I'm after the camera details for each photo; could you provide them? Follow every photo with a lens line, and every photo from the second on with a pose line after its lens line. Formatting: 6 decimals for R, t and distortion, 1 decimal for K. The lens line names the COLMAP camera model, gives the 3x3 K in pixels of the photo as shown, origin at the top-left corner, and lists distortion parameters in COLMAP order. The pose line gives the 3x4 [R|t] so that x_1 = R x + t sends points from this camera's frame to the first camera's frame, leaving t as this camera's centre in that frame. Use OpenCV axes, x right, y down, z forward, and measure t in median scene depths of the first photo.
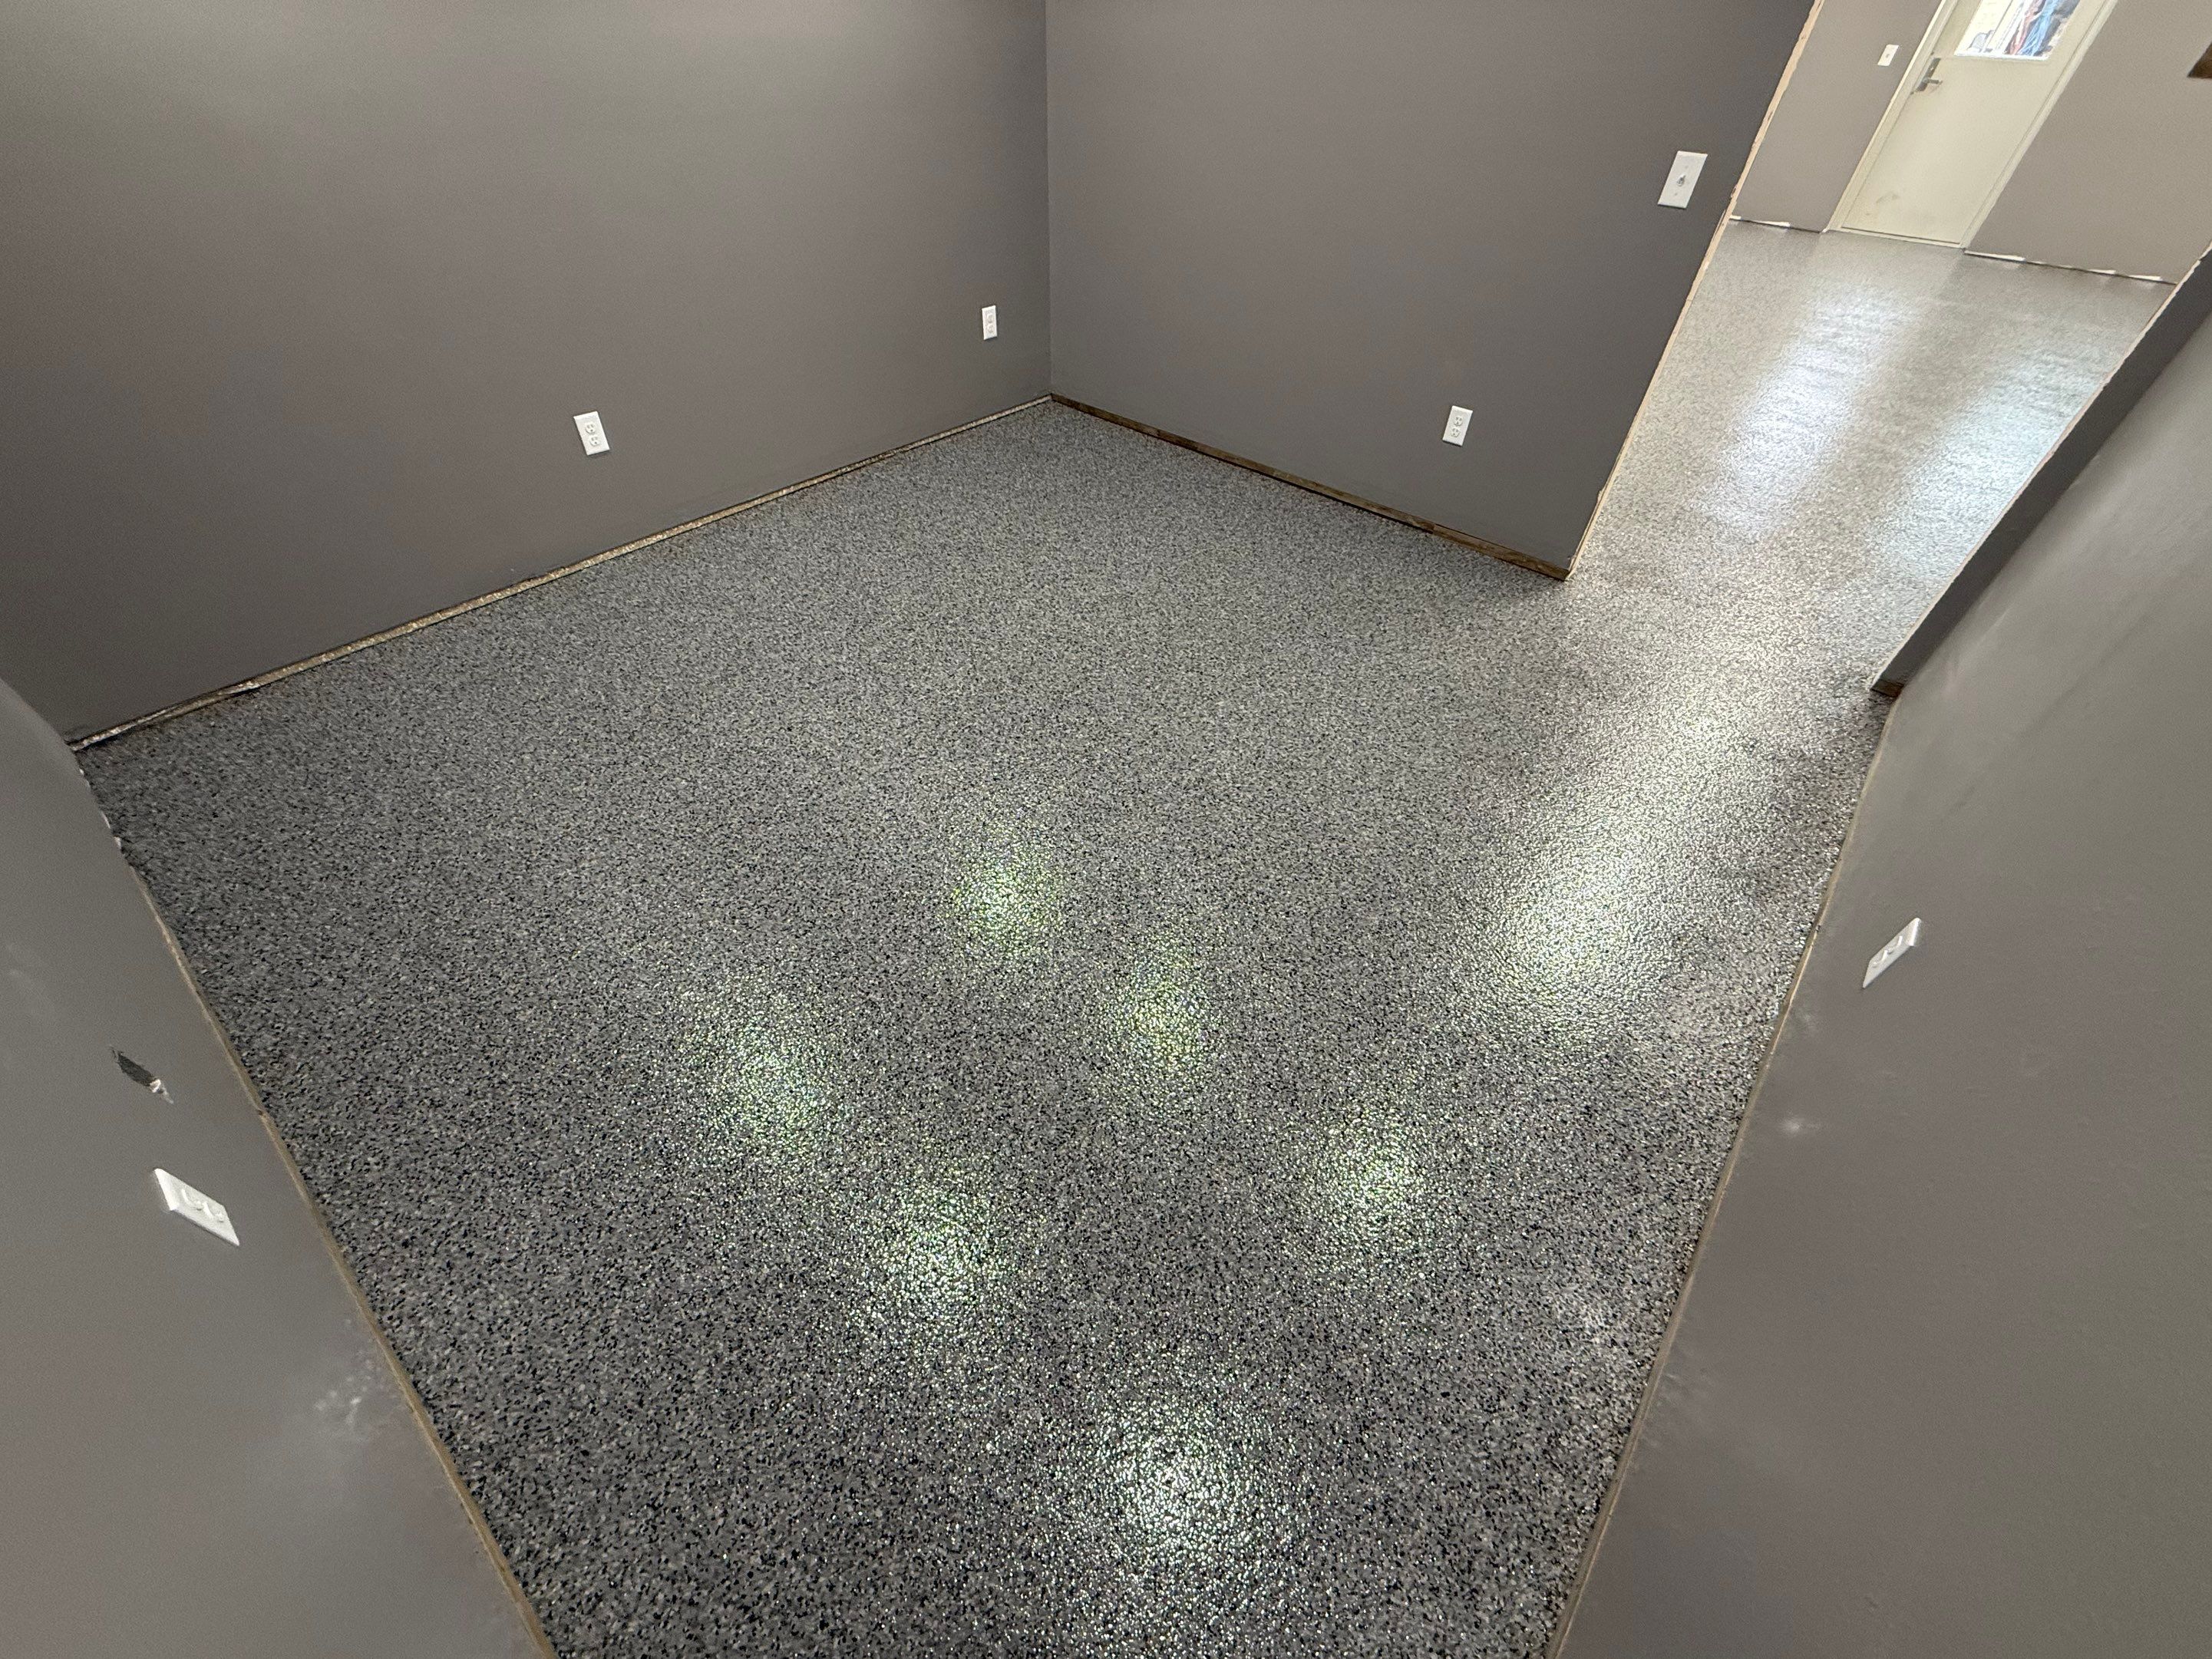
lens RADIAL K [[880.8, 0, 1082.5], [0, 880.8, 830.2], [0, 0, 1]] dist [-0.000634, -0.000033]
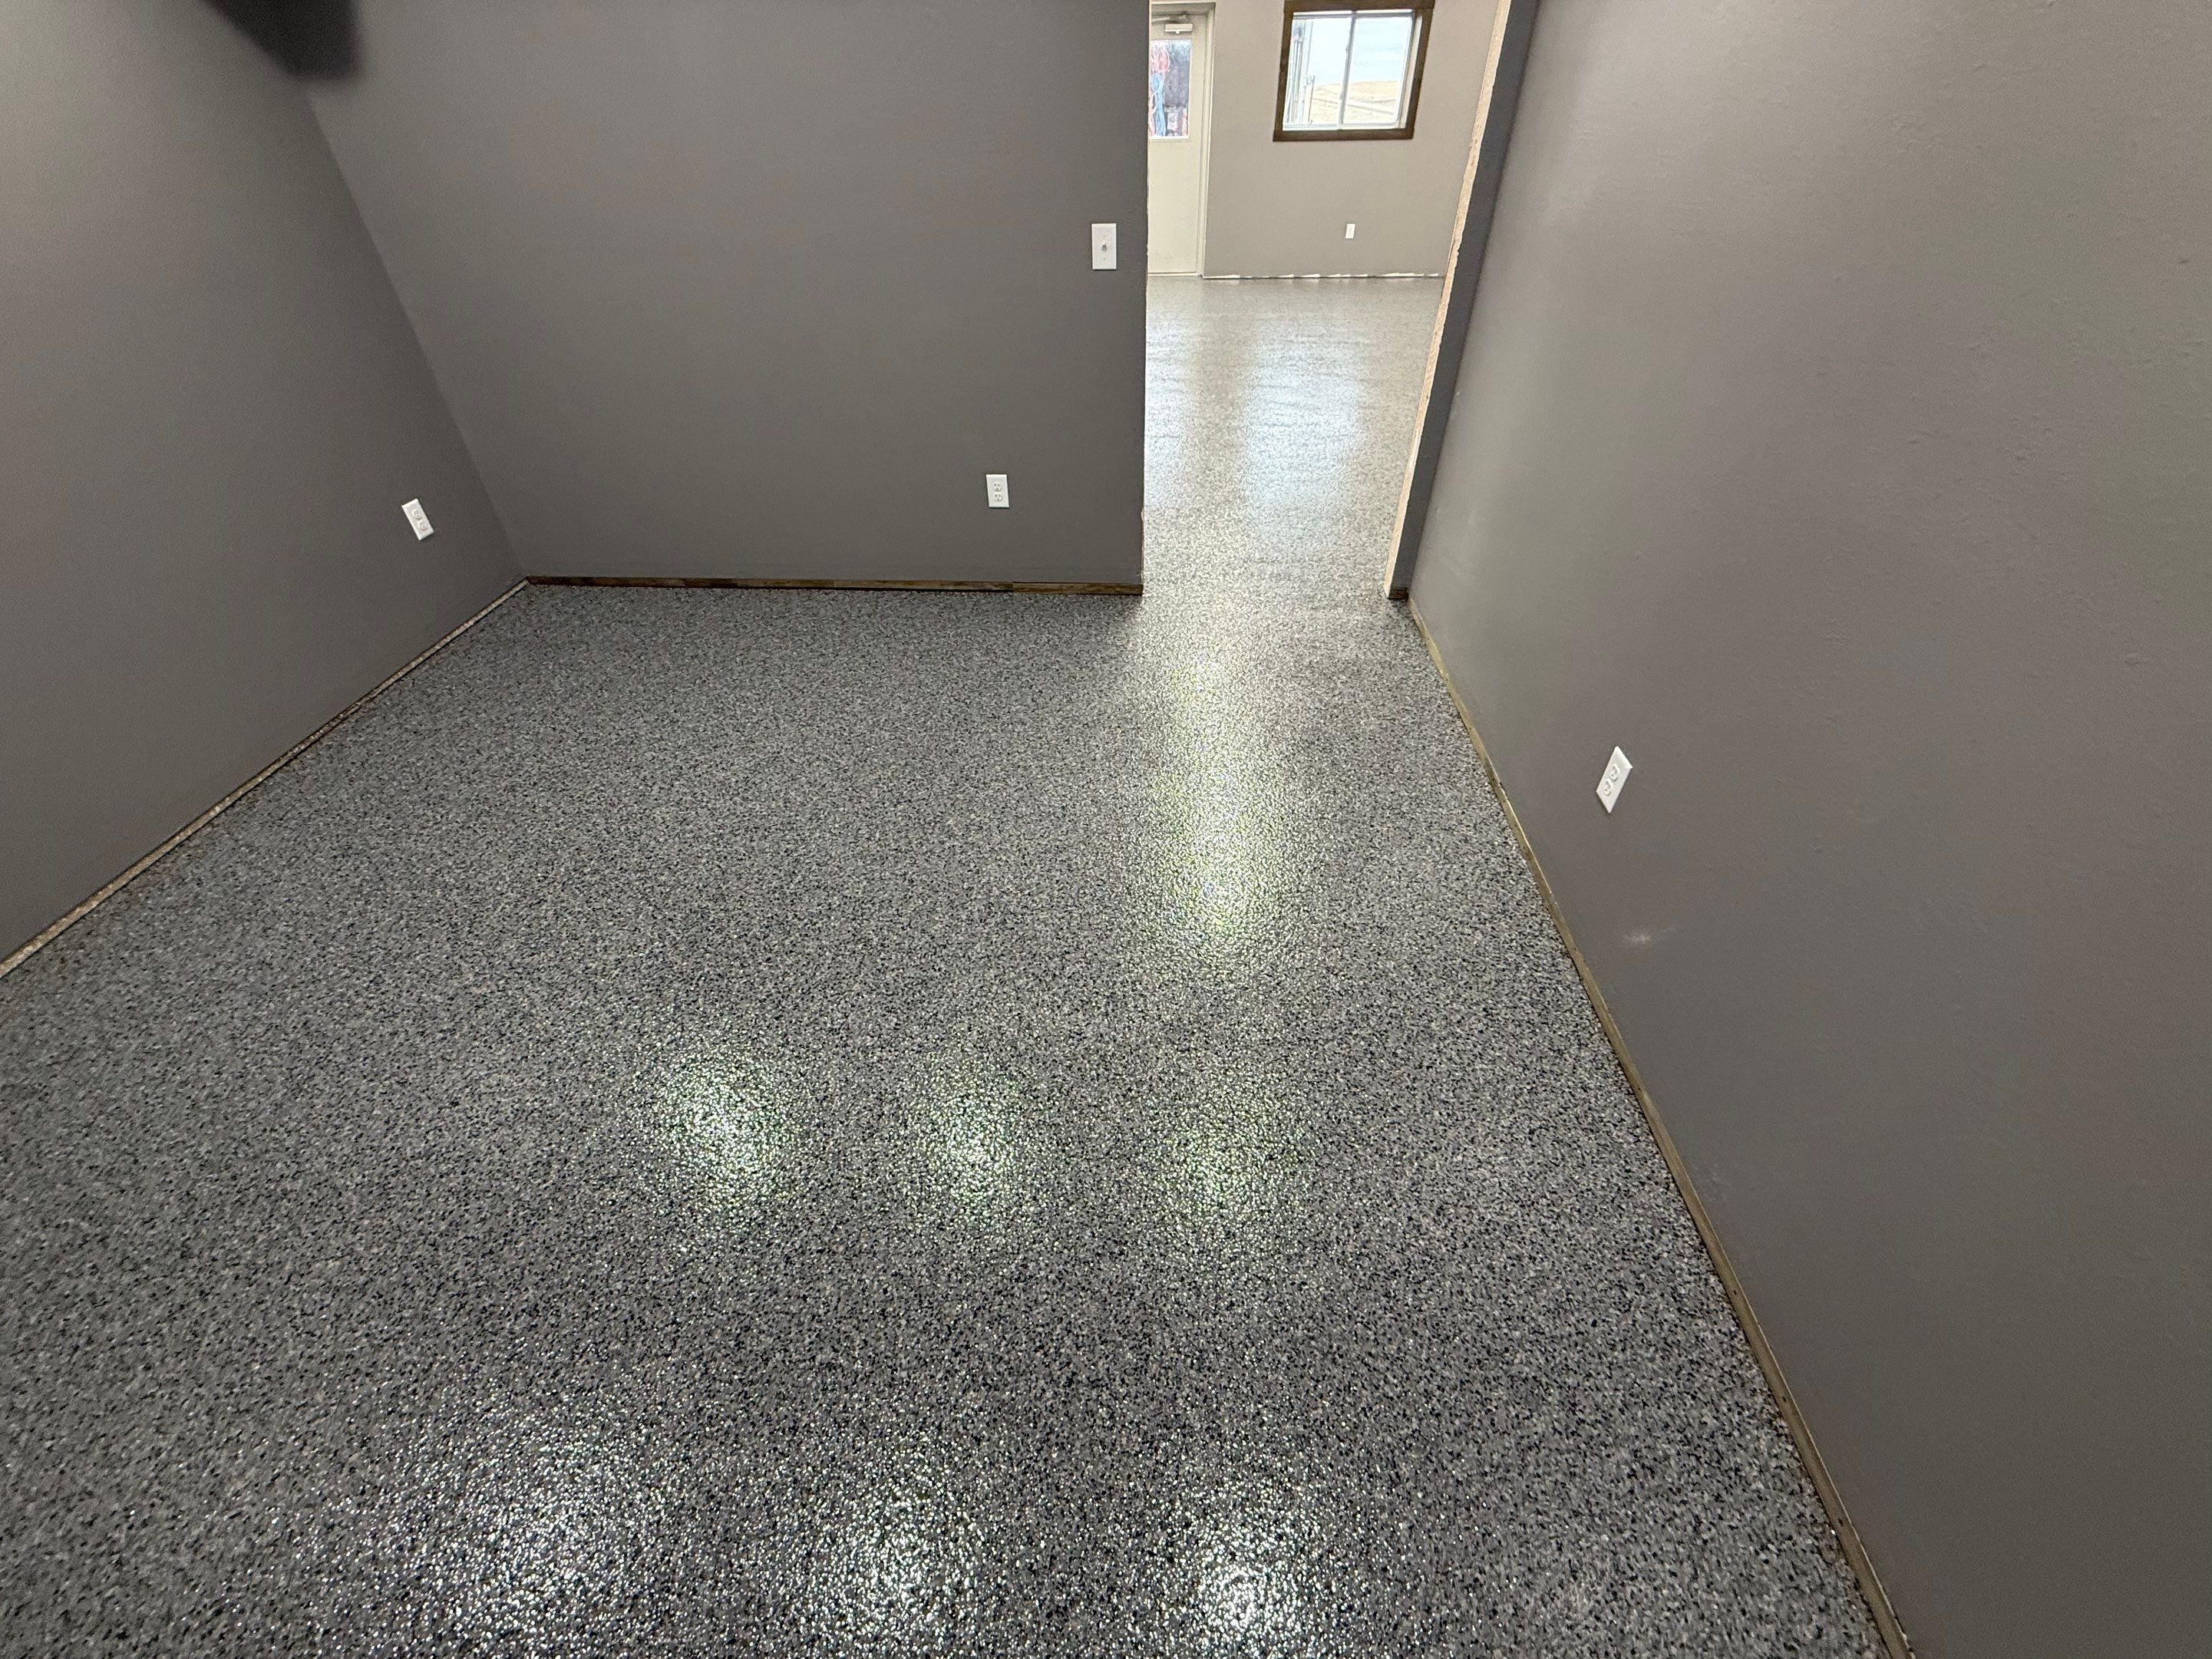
lens RADIAL K [[880.8, 0, 1110.2], [0, 880.8, 837.8], [0, 0, 1]] dist [-0.000634, -0.000033]
pose [[0.790322, -0.421095, 0.445050, -0.124020], [0.454115, 0.890220, 0.035885, -0.080630], [-0.411304, 0.173743, 0.894786, 0.092829]]
